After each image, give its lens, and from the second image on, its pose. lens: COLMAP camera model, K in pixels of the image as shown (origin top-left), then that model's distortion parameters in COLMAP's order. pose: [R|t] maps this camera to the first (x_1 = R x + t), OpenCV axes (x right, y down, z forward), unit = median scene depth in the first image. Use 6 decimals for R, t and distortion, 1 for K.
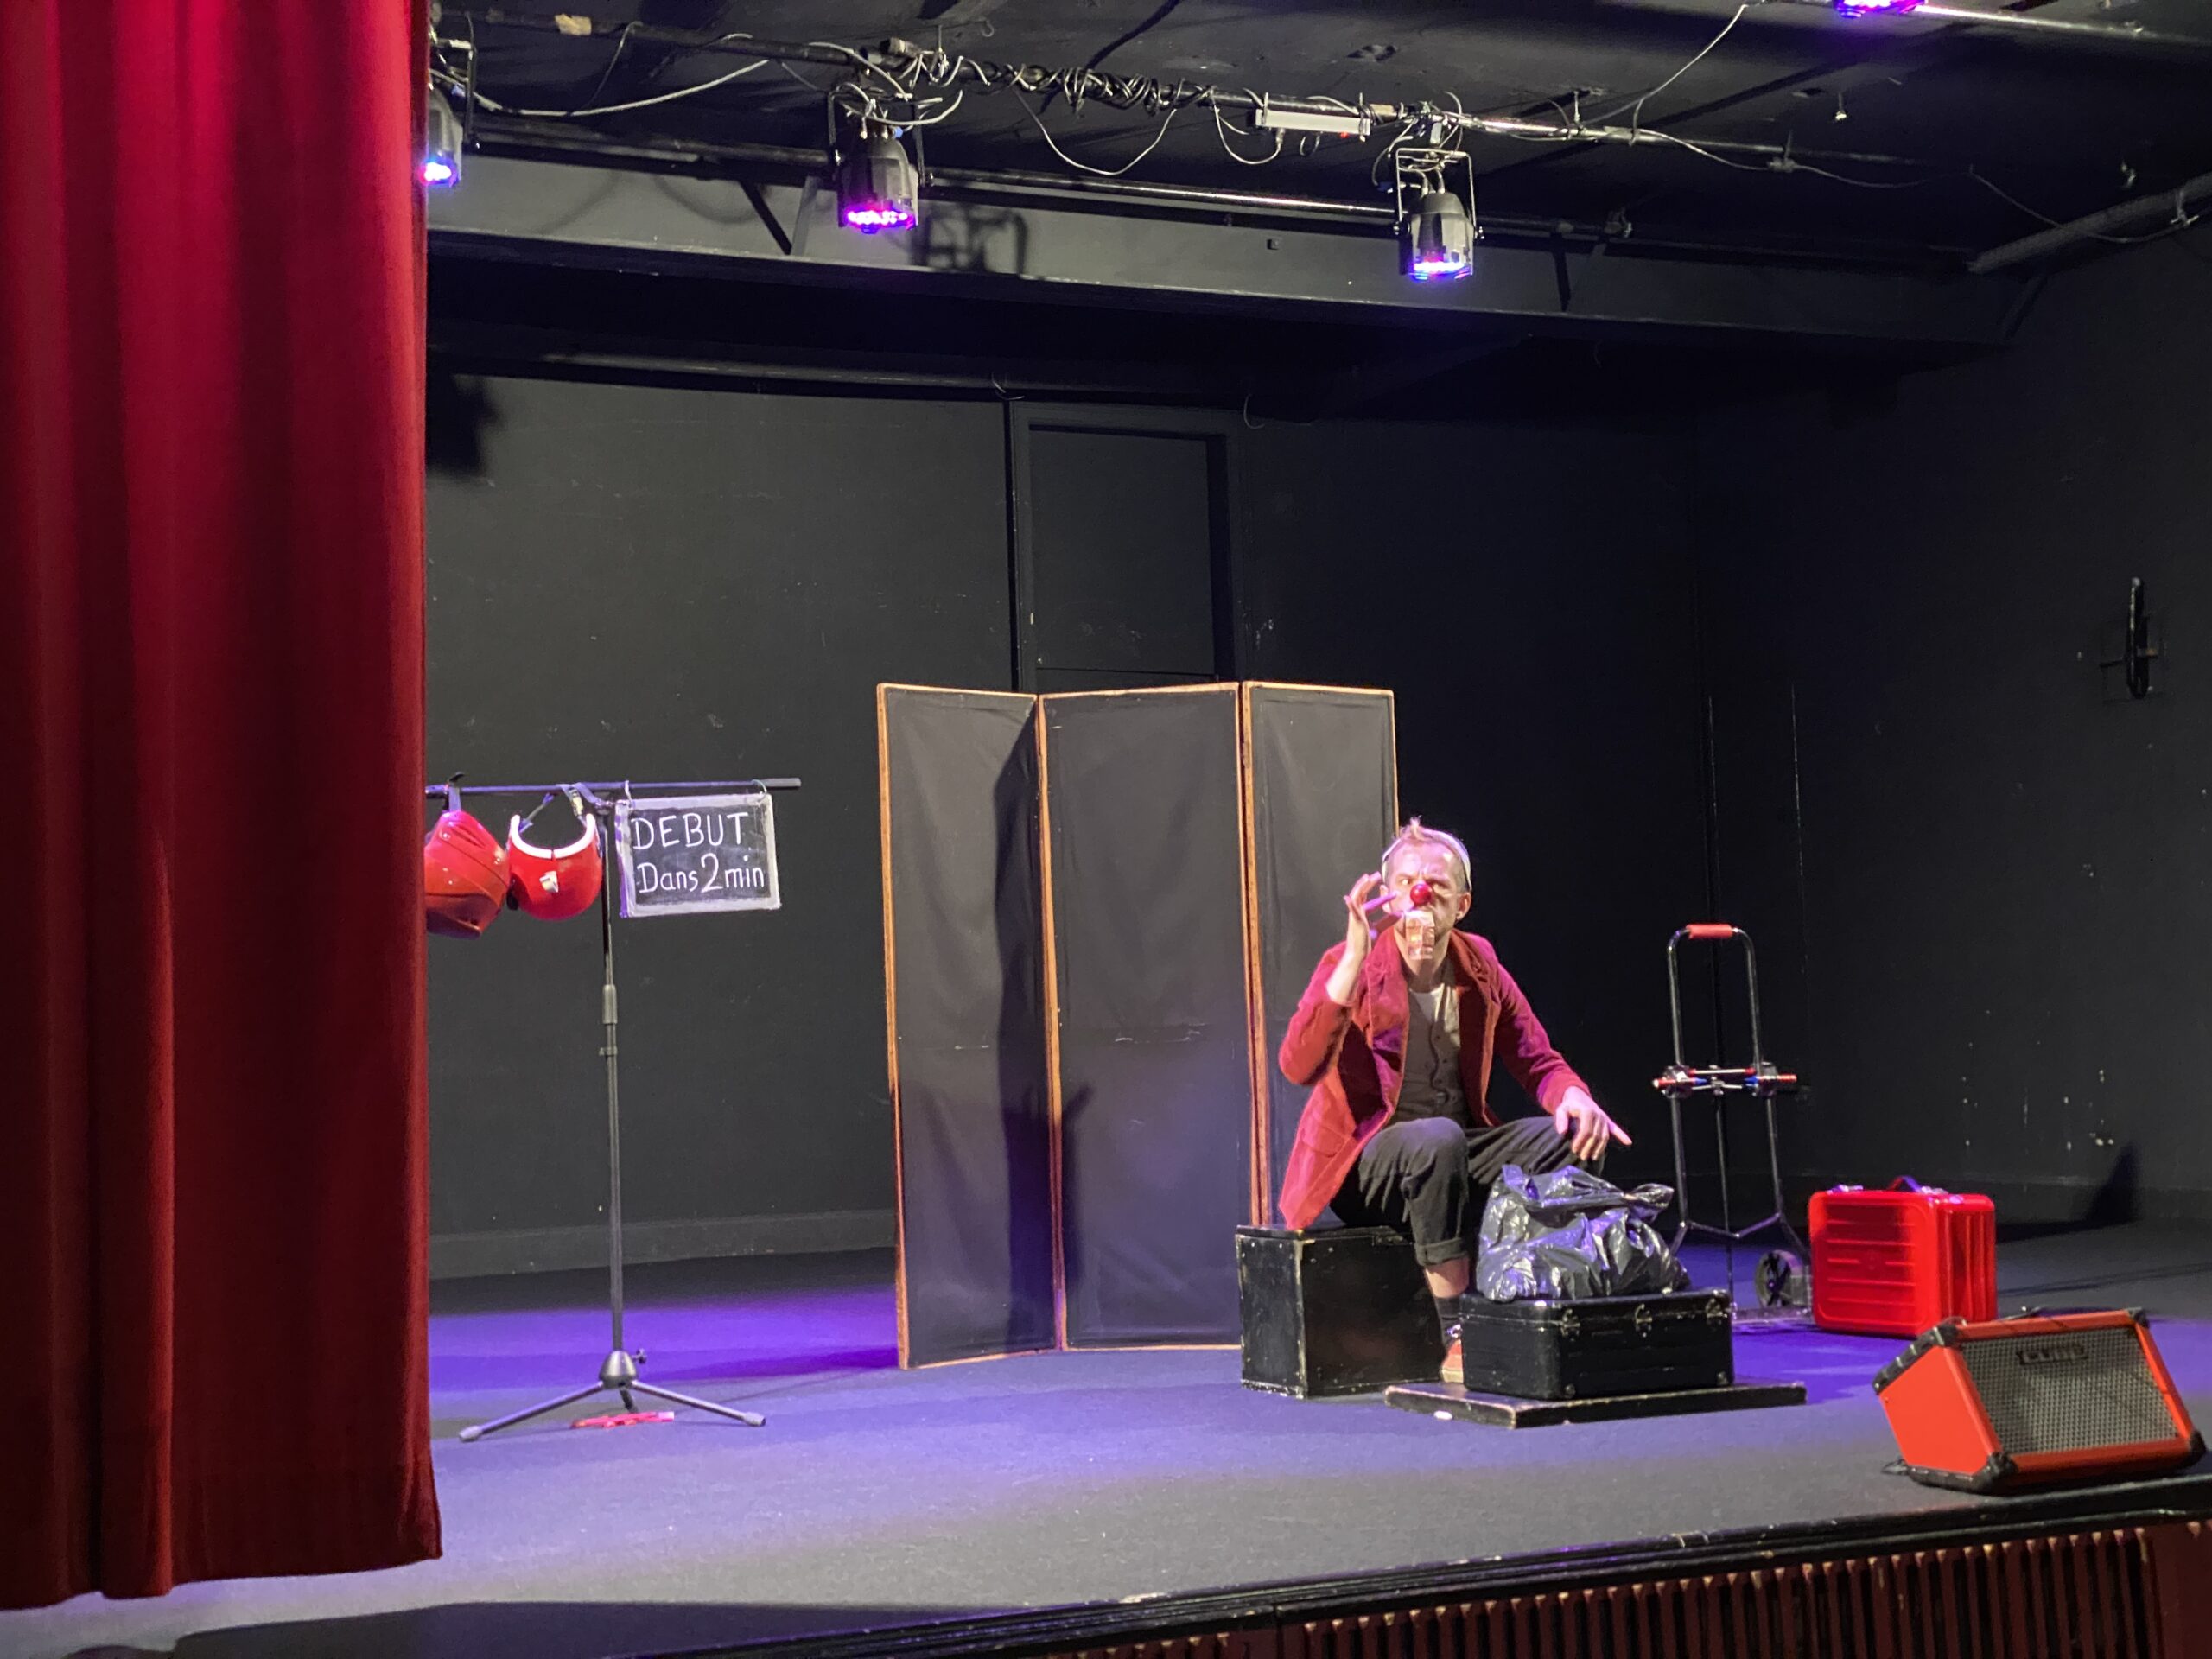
lens RADIAL K [[3279.3, 0, 1106.0], [0, 3279.3, 829.5], [0, 0, 1]] dist [0.192092, -0.433555]
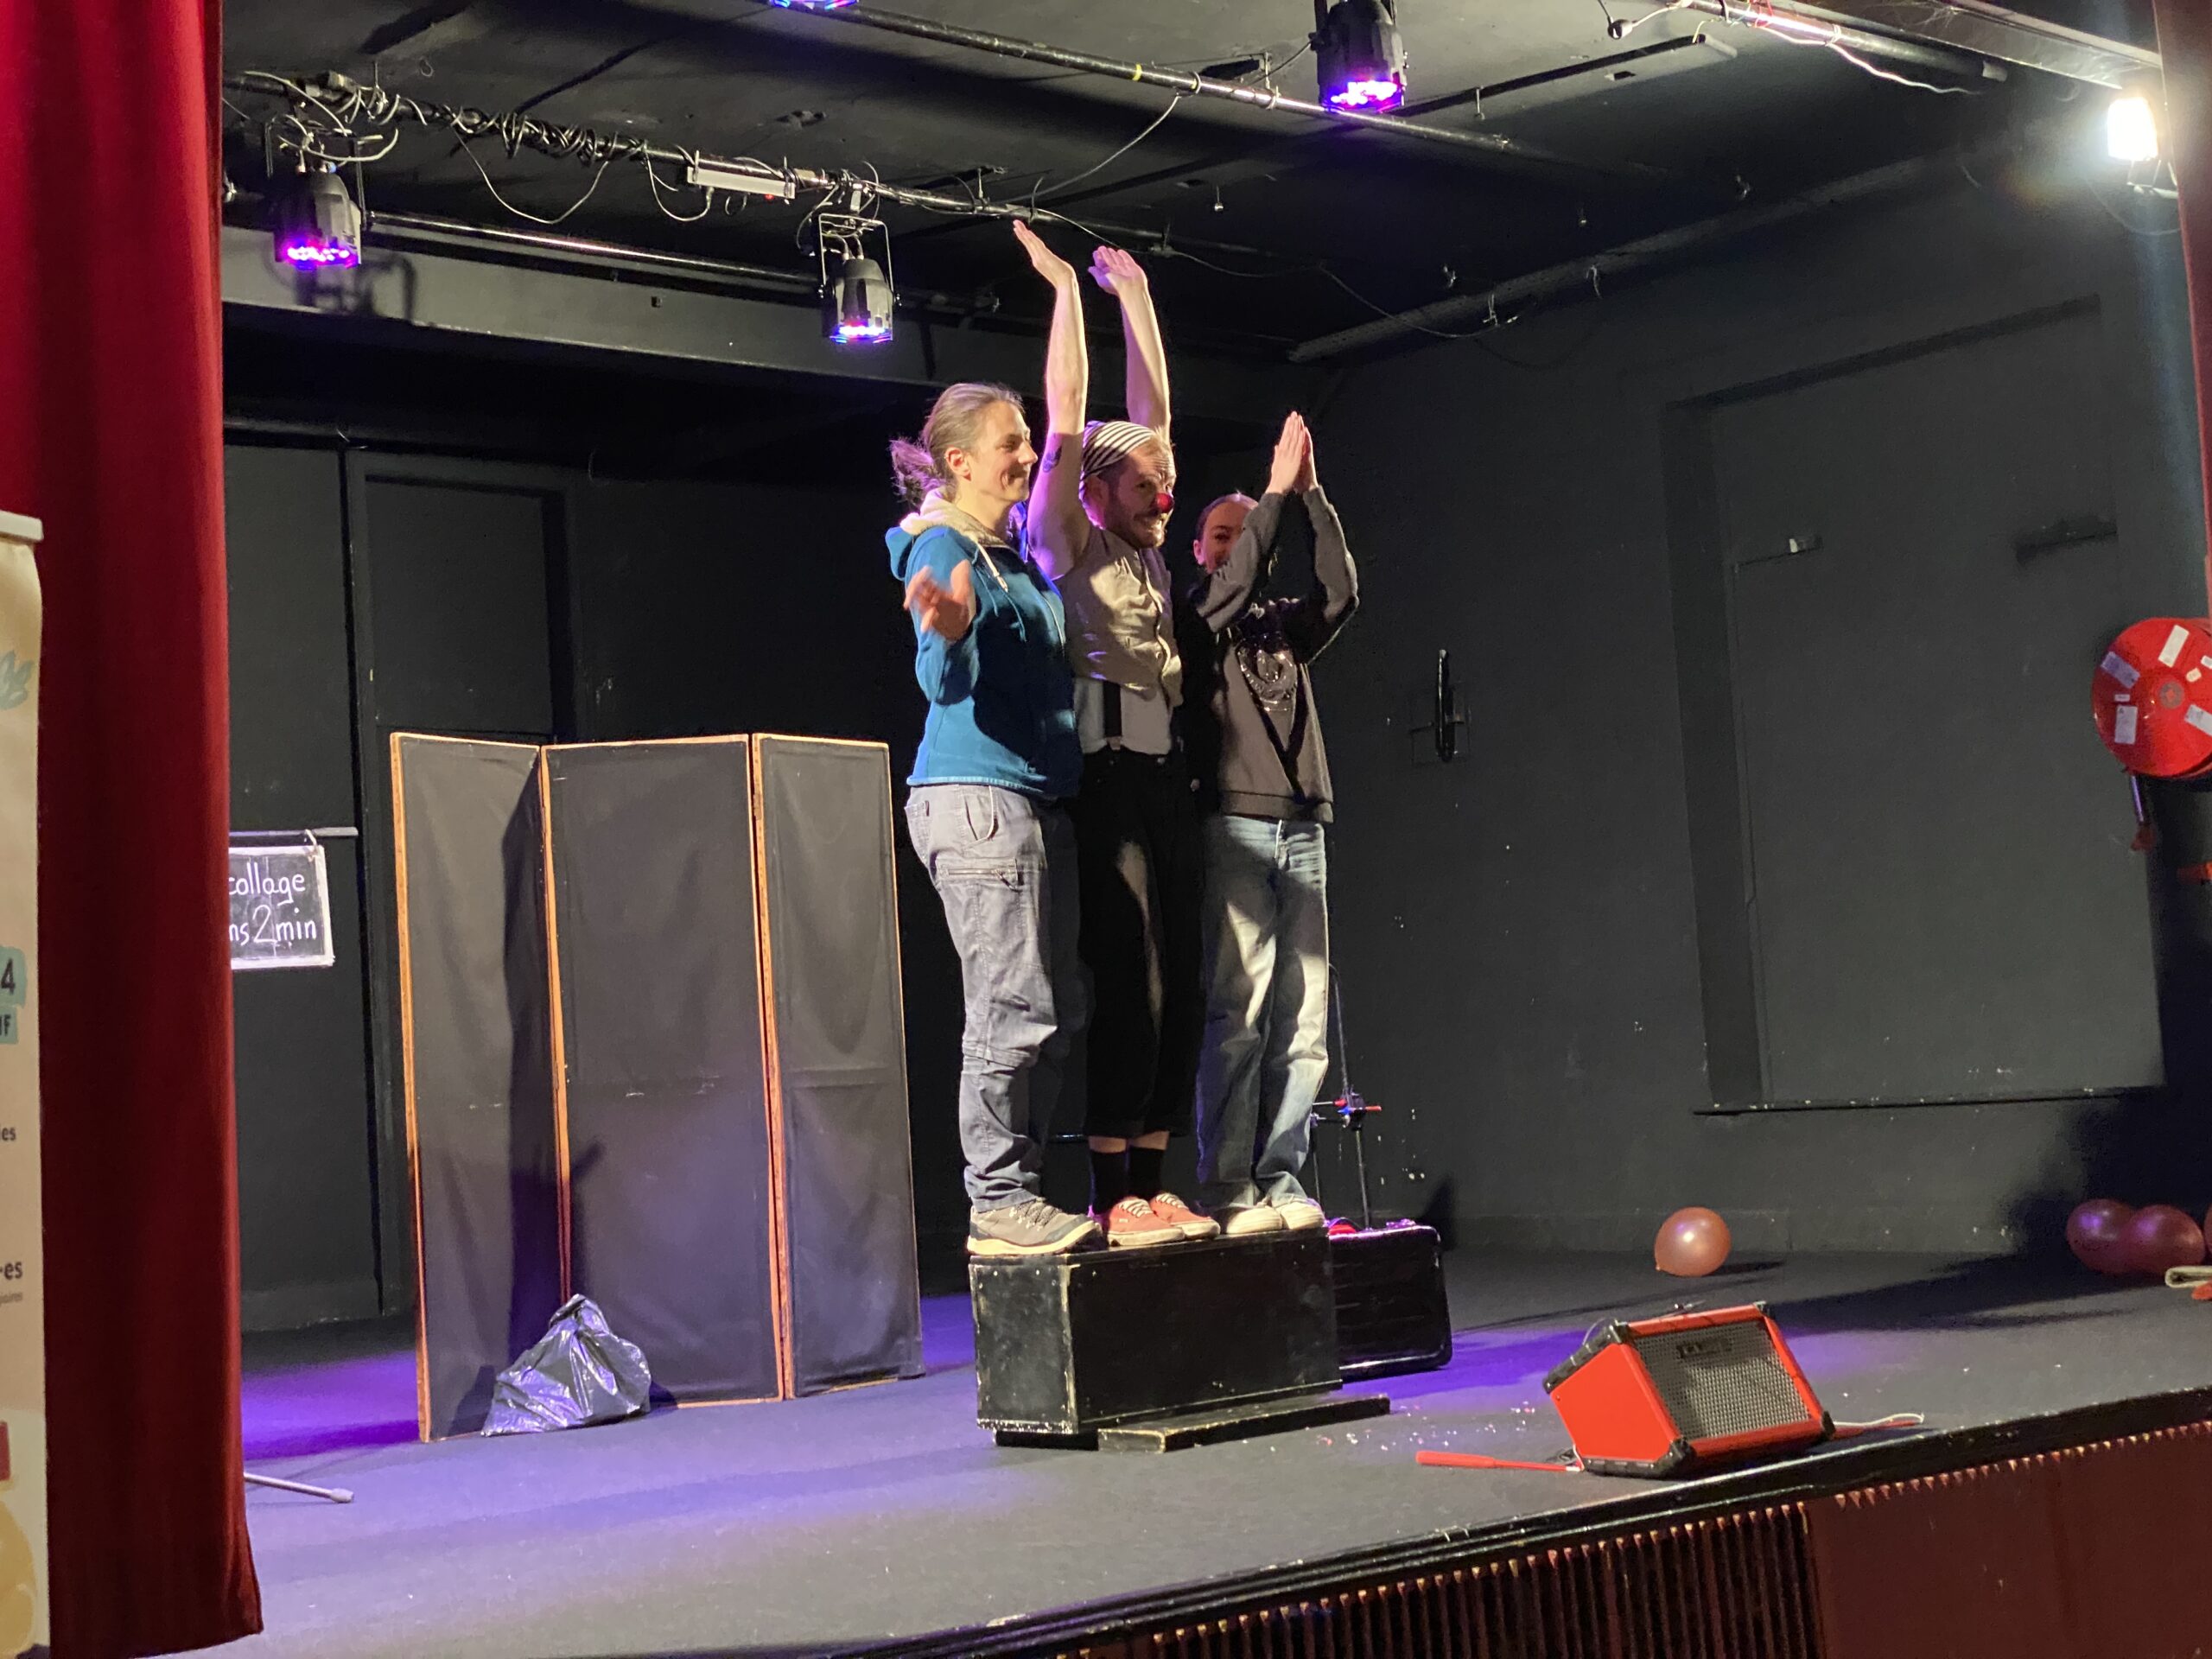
lens RADIAL K [[3300.3, 0, 1070.2], [0, 3300.3, 820.4], [0, 0, 1]] dist [0.189119, -0.434953]
pose [[0.962485, -0.001957, 0.271327, -0.119775], [0.008982, 0.999656, -0.024652, 0.006257], [-0.271186, 0.026164, 0.962171, 0.003703]]
